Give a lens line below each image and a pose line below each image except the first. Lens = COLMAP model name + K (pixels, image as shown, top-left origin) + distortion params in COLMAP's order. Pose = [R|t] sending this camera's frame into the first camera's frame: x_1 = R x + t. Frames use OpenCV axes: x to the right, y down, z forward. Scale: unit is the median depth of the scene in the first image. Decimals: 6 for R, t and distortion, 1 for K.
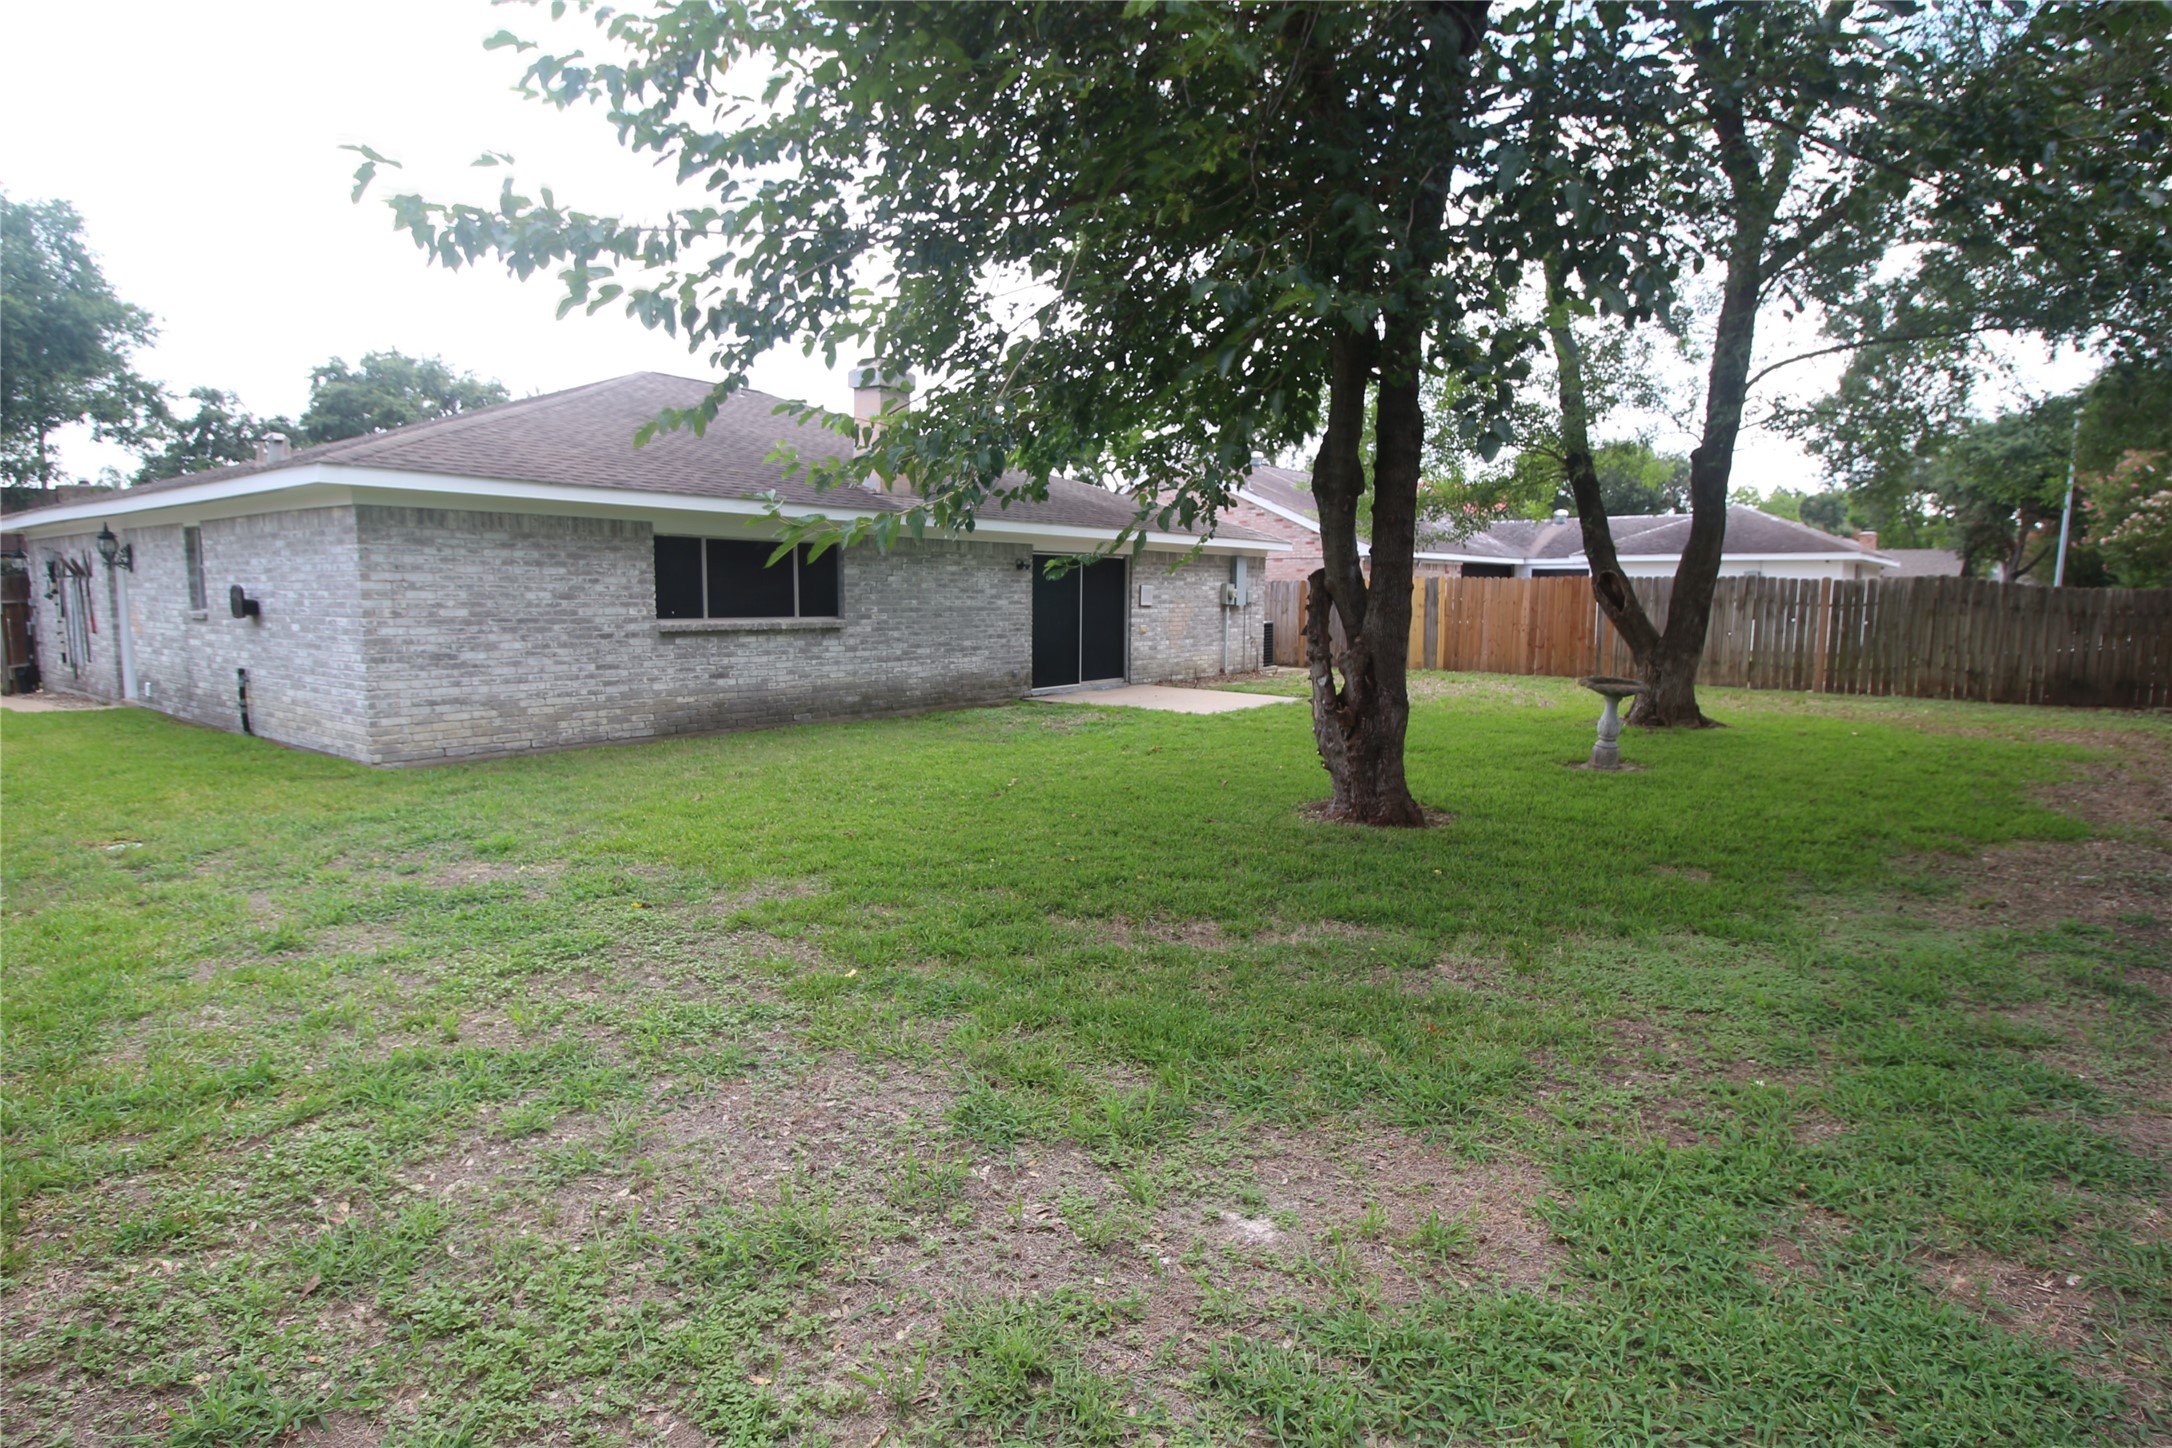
lens RADIAL K [[1131.1, 0, 1084.8], [0, 1131.1, 720.8], [0, 0, 1]] dist [-0.005632, -0.010498]
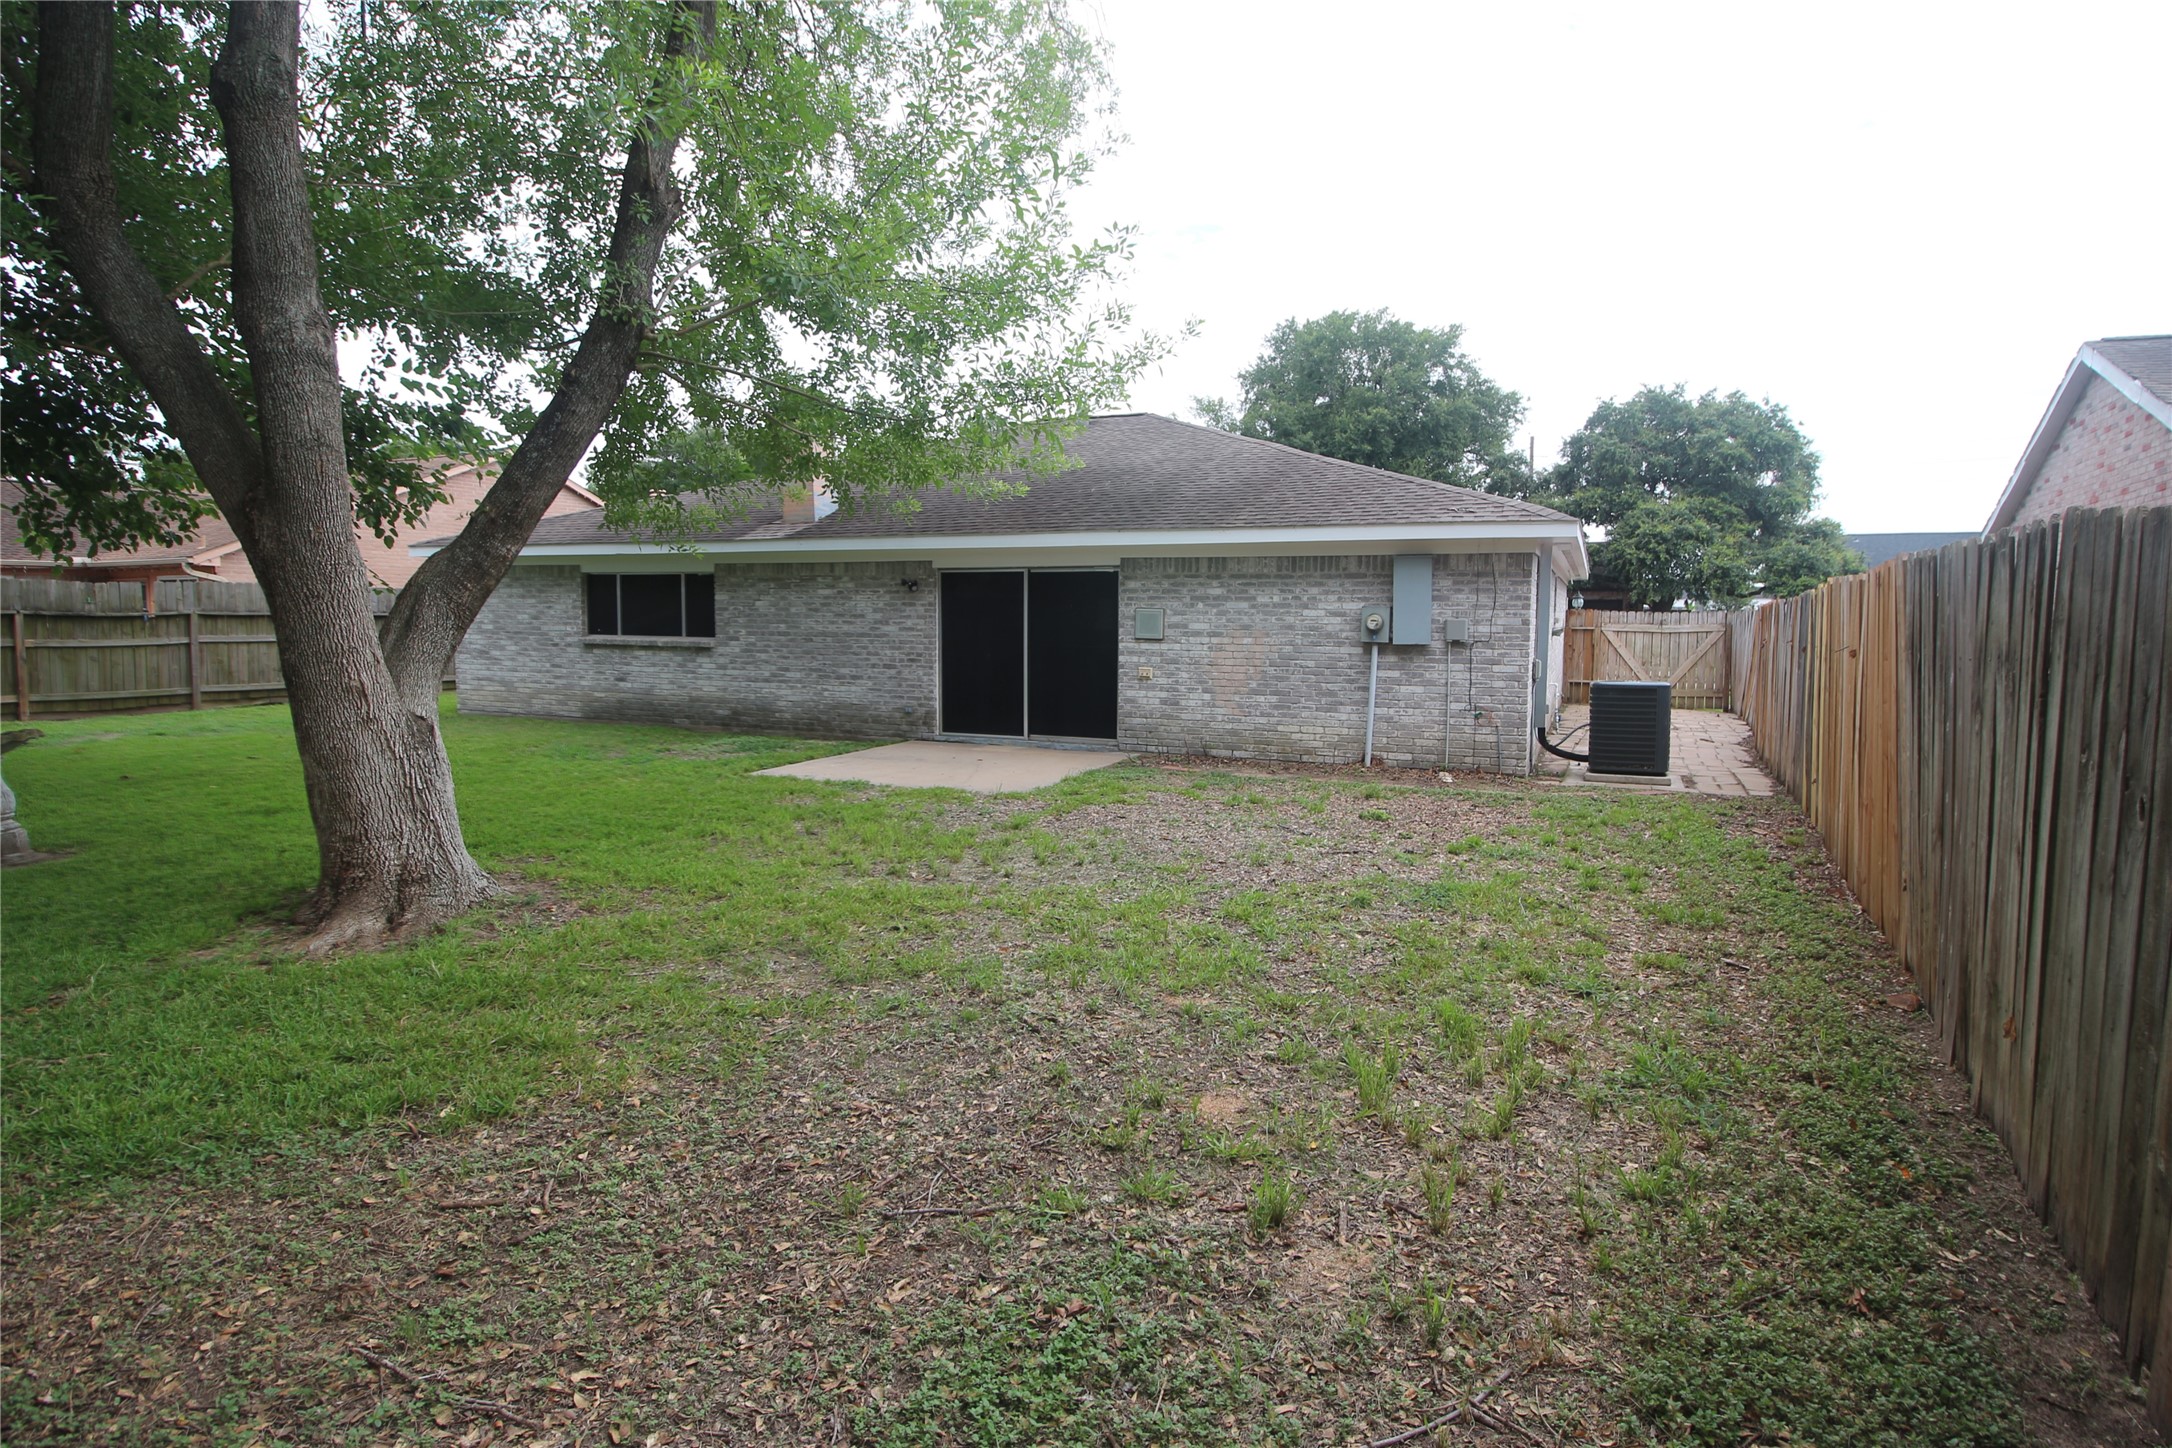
lens RADIAL K [[1131.1, 0, 1086.8], [0, 1131.1, 717.6], [0, 0, 1]] dist [-0.005632, -0.010498]
pose [[0.246155, 0.081441, -0.965803, 1.015520], [-0.119585, 0.991402, 0.053121, -0.123077], [0.961825, 0.102420, 0.253778, 1.131481]]
